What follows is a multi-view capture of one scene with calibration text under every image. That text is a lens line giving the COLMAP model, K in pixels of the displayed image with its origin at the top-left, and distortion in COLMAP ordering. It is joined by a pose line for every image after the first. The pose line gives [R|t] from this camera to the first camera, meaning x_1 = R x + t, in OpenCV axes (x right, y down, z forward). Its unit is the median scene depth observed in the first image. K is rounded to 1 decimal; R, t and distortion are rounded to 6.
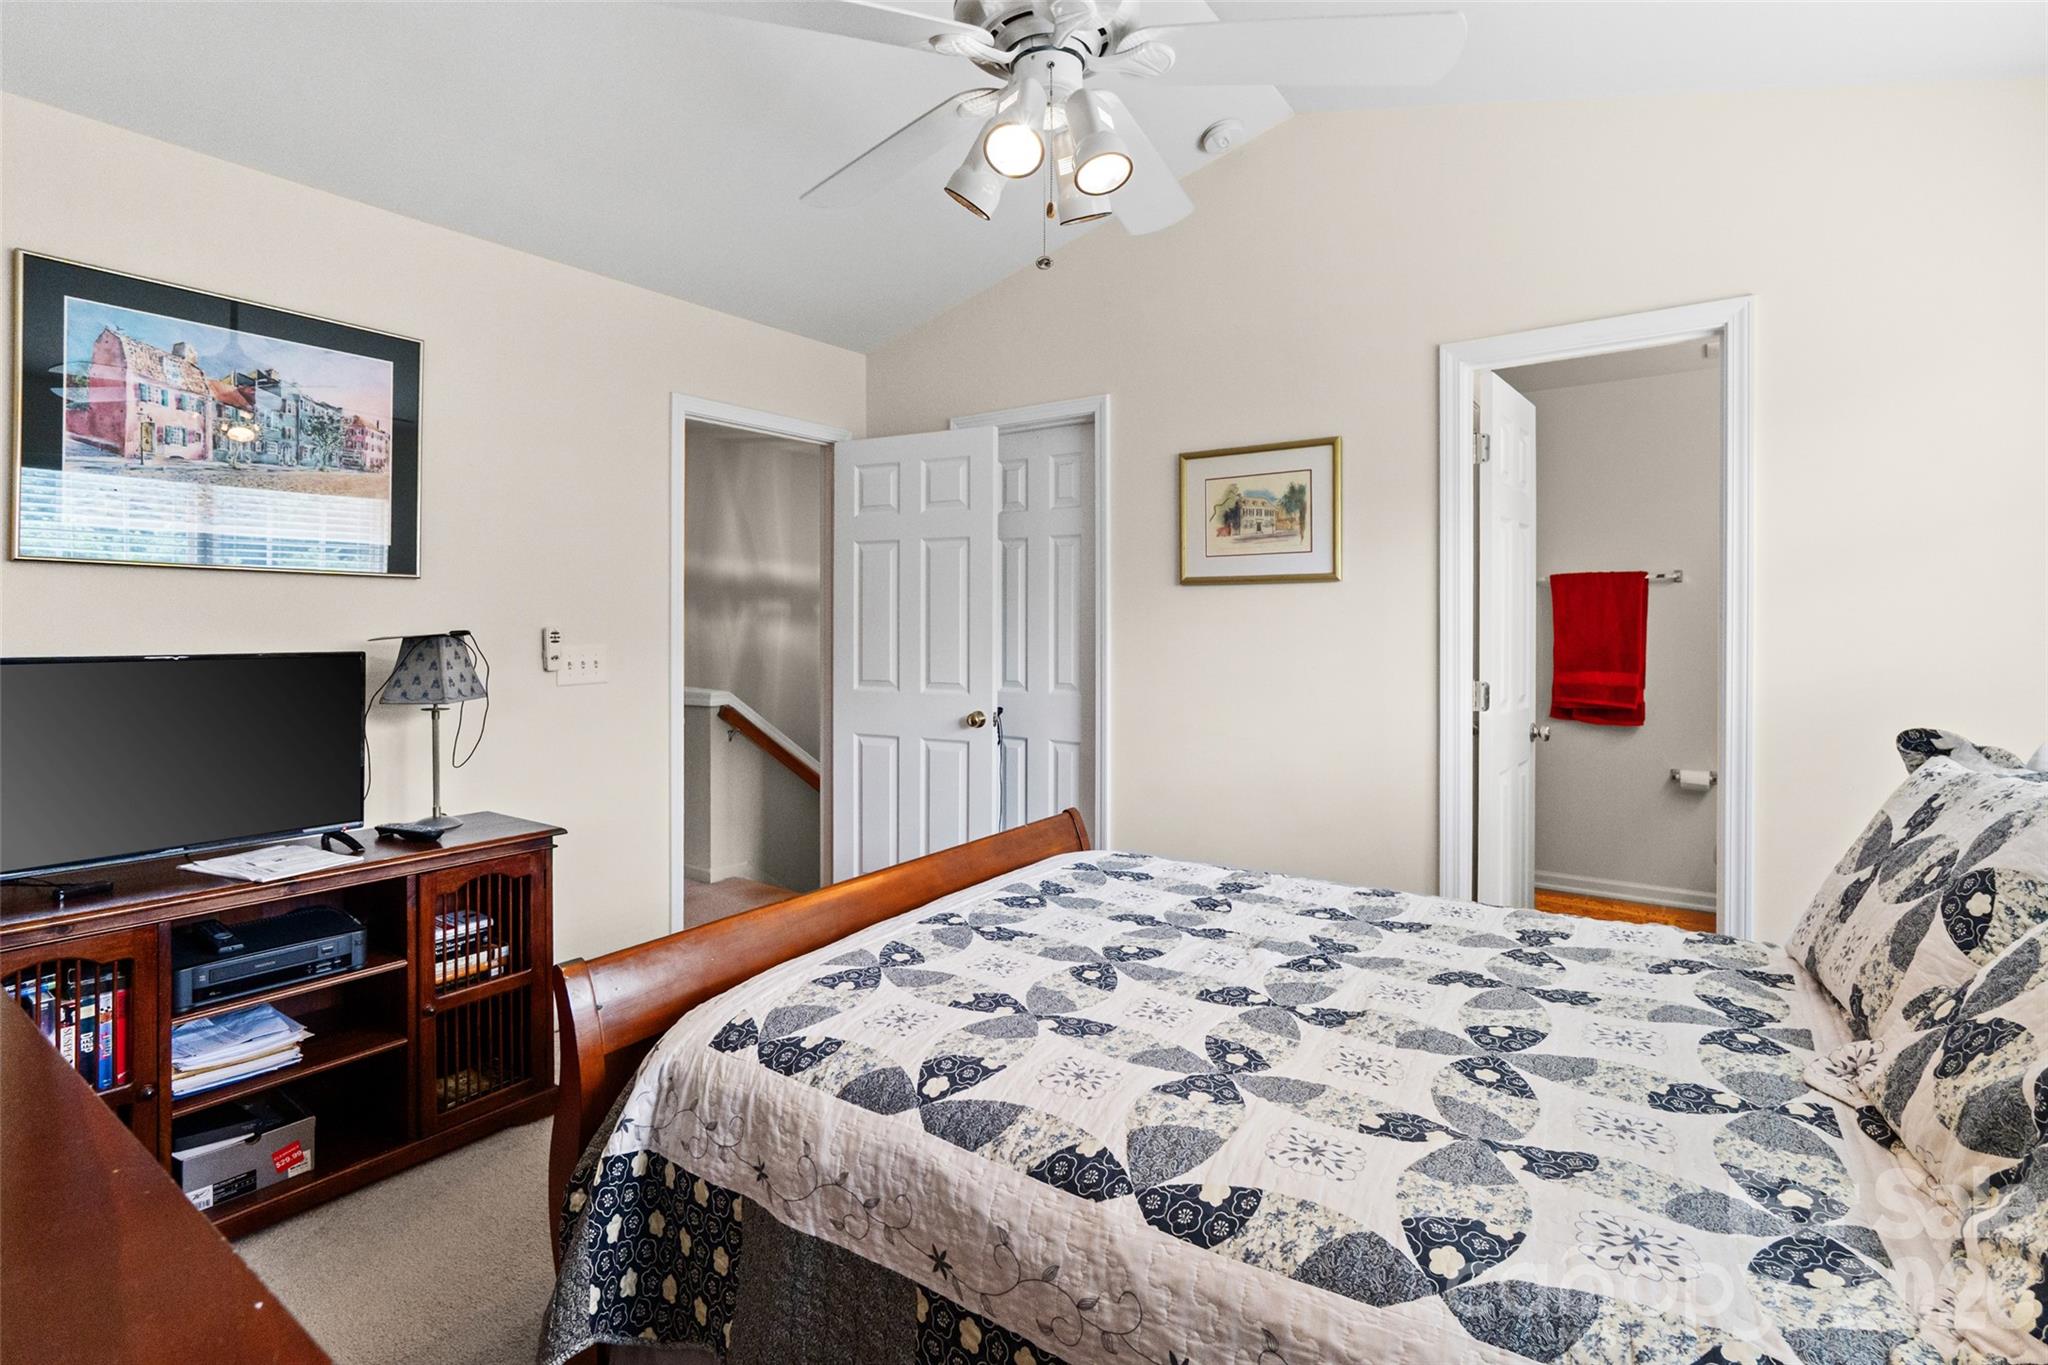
lens RADIAL K [[977.6, 0, 1002.6], [0, 977.6, 625.3], [0, 0, 1]] dist [-0.006291, 0.000192]
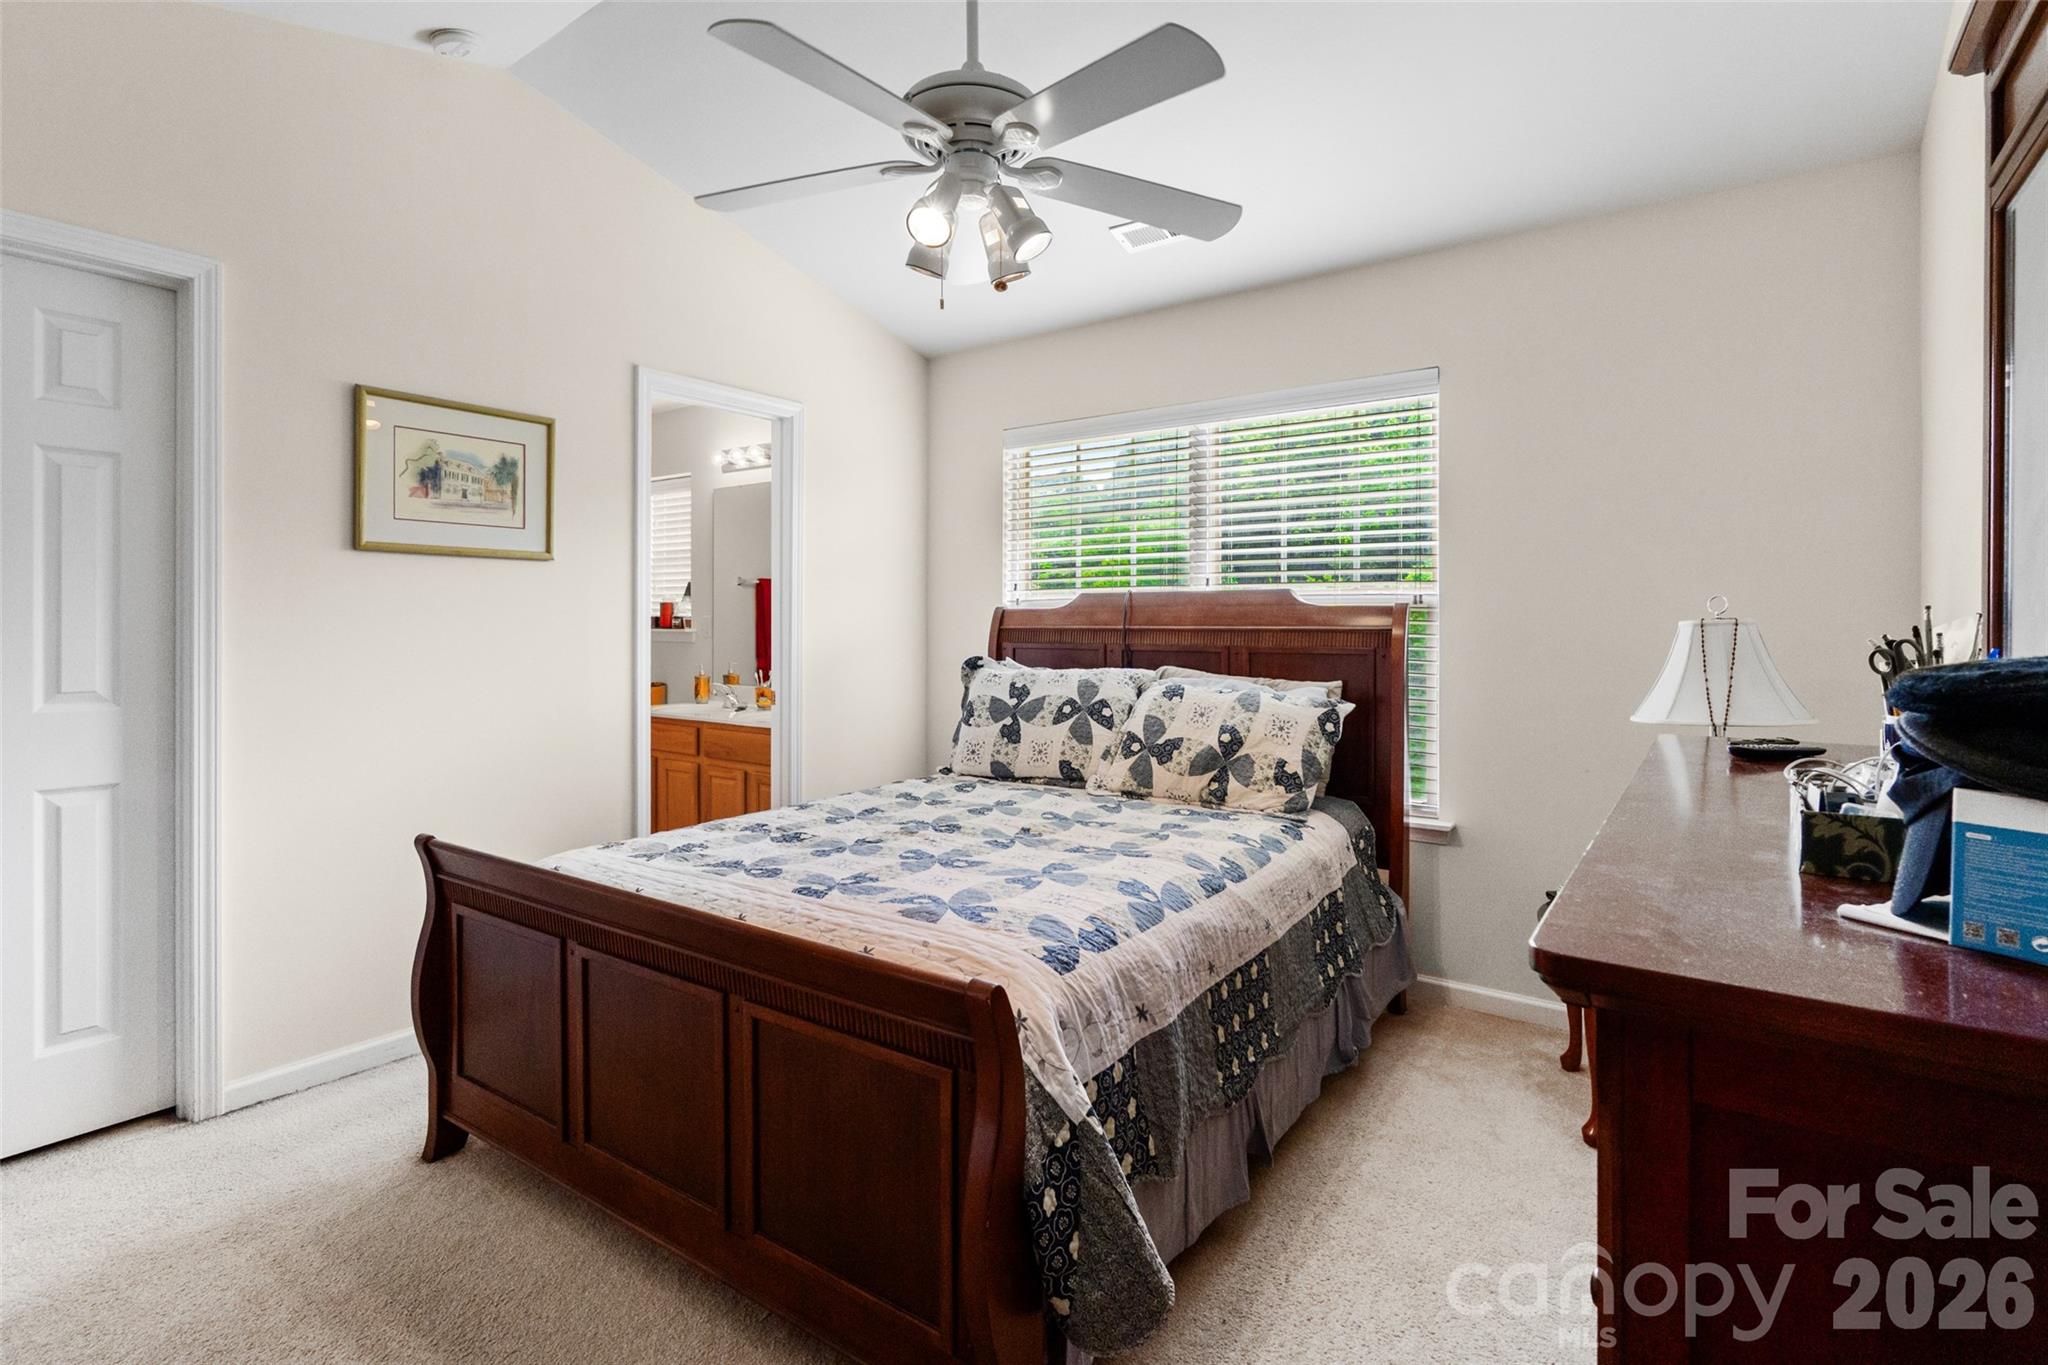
lens RADIAL K [[977.6, 0, 1017.1], [0, 977.6, 623.8], [0, 0, 1]] dist [-0.006291, 0.000192]
pose [[-0.001674, -0.000603, 0.999998, -0.644248], [-0.001772, 0.999998, 0.000600, 0.018302], [-0.999997, -0.001771, -0.001675, 0.488676]]
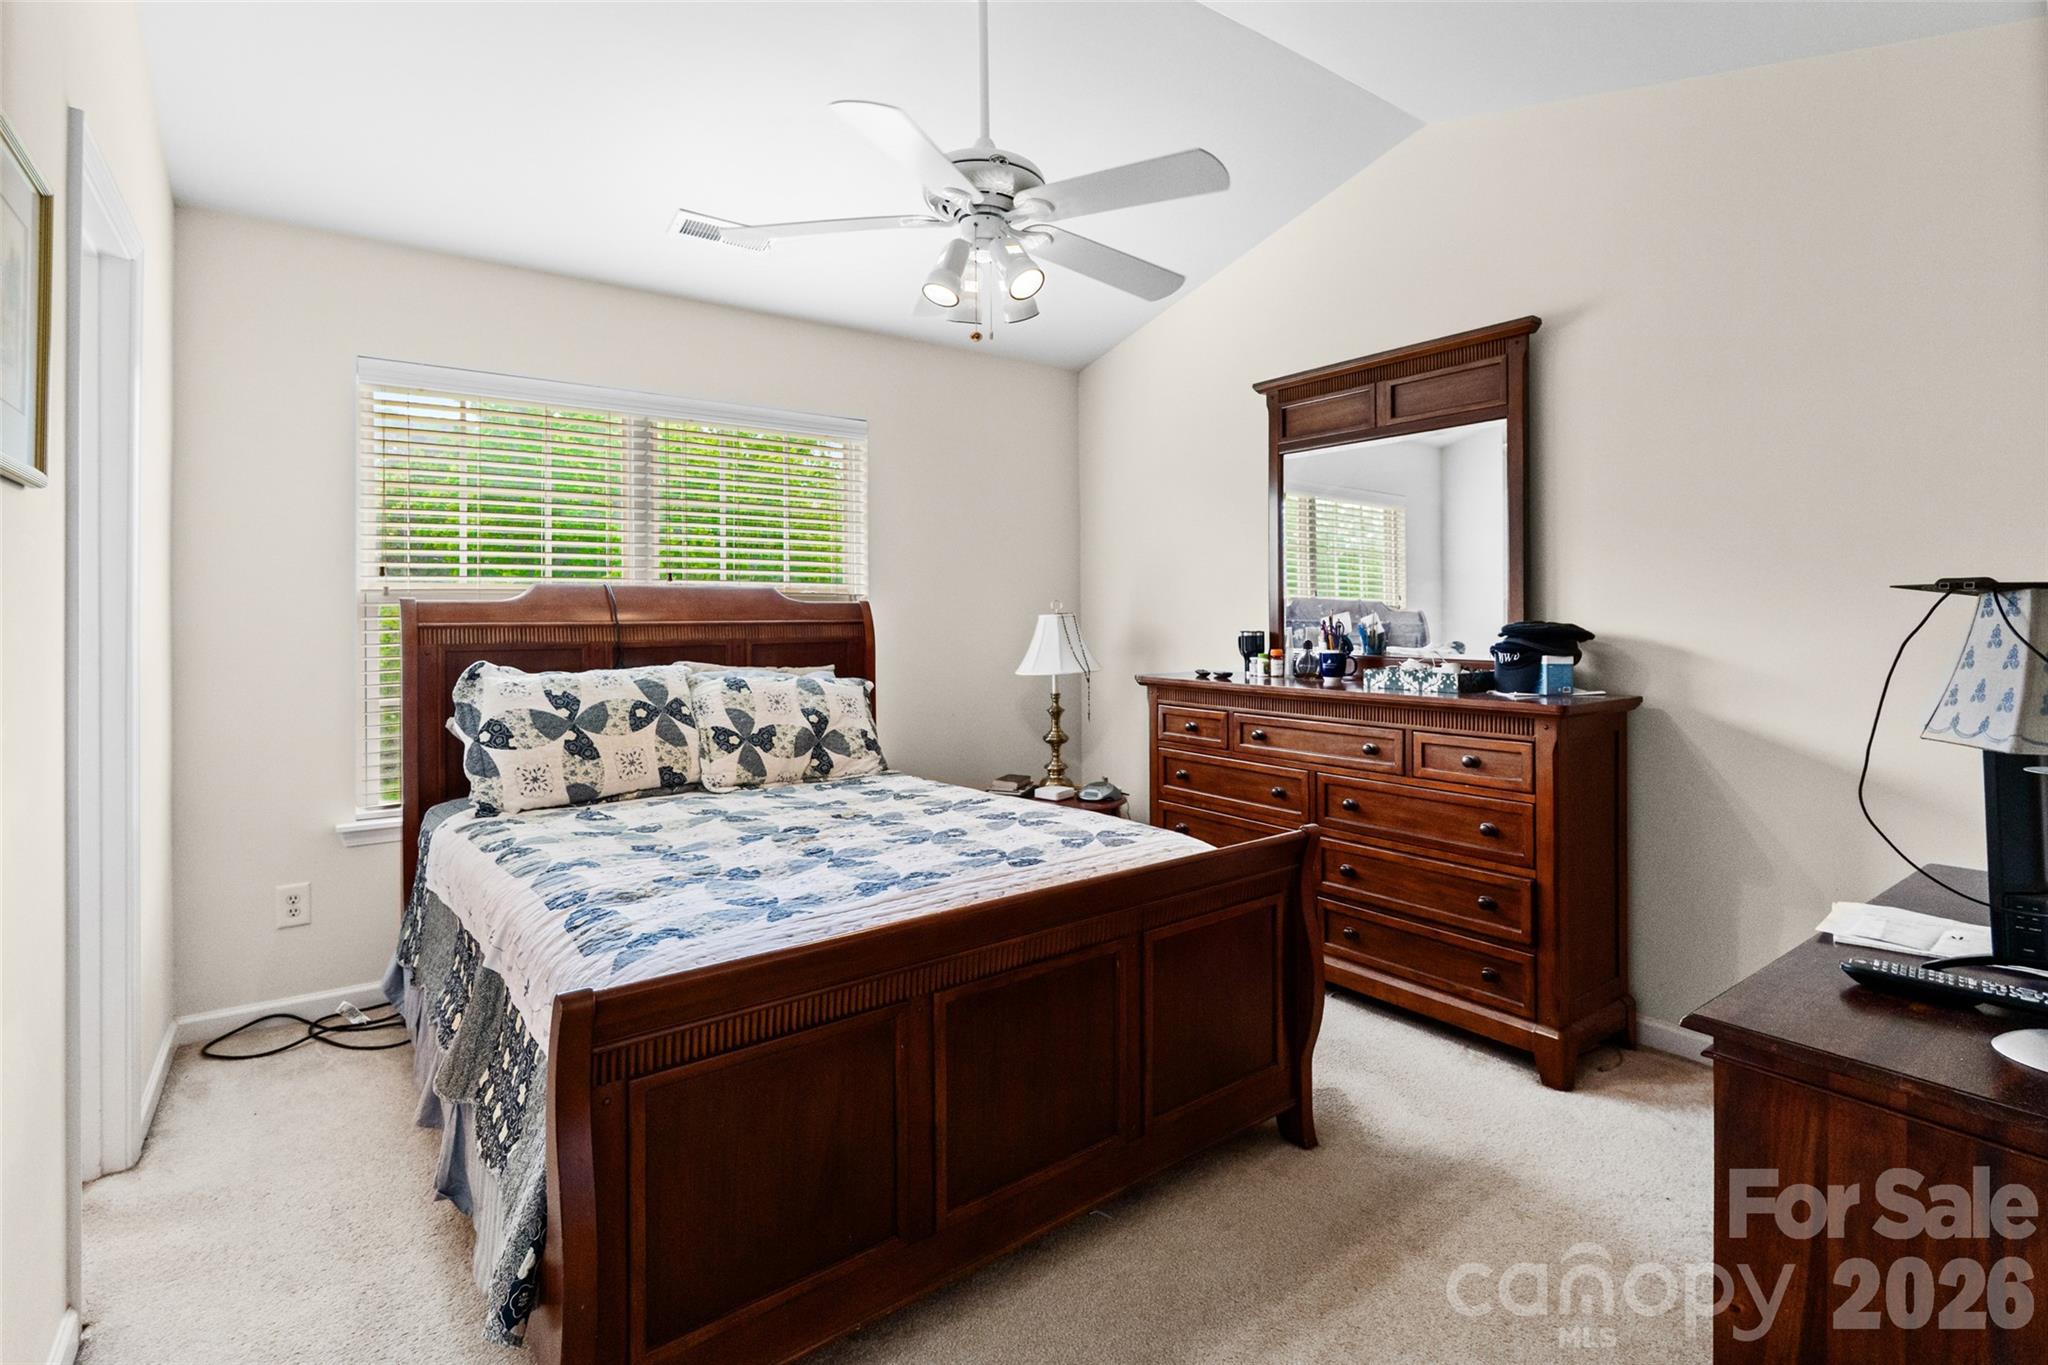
lens RADIAL K [[977.6, 0, 1029.2], [0, 977.6, 612.4], [0, 0, 1]] dist [-0.006291, 0.000192]
pose [[-0.955746, 0.009087, 0.294054, -0.234304], [0.007470, 0.999950, -0.006621, 0.021861], [-0.294099, -0.004131, -0.955766, 1.239244]]
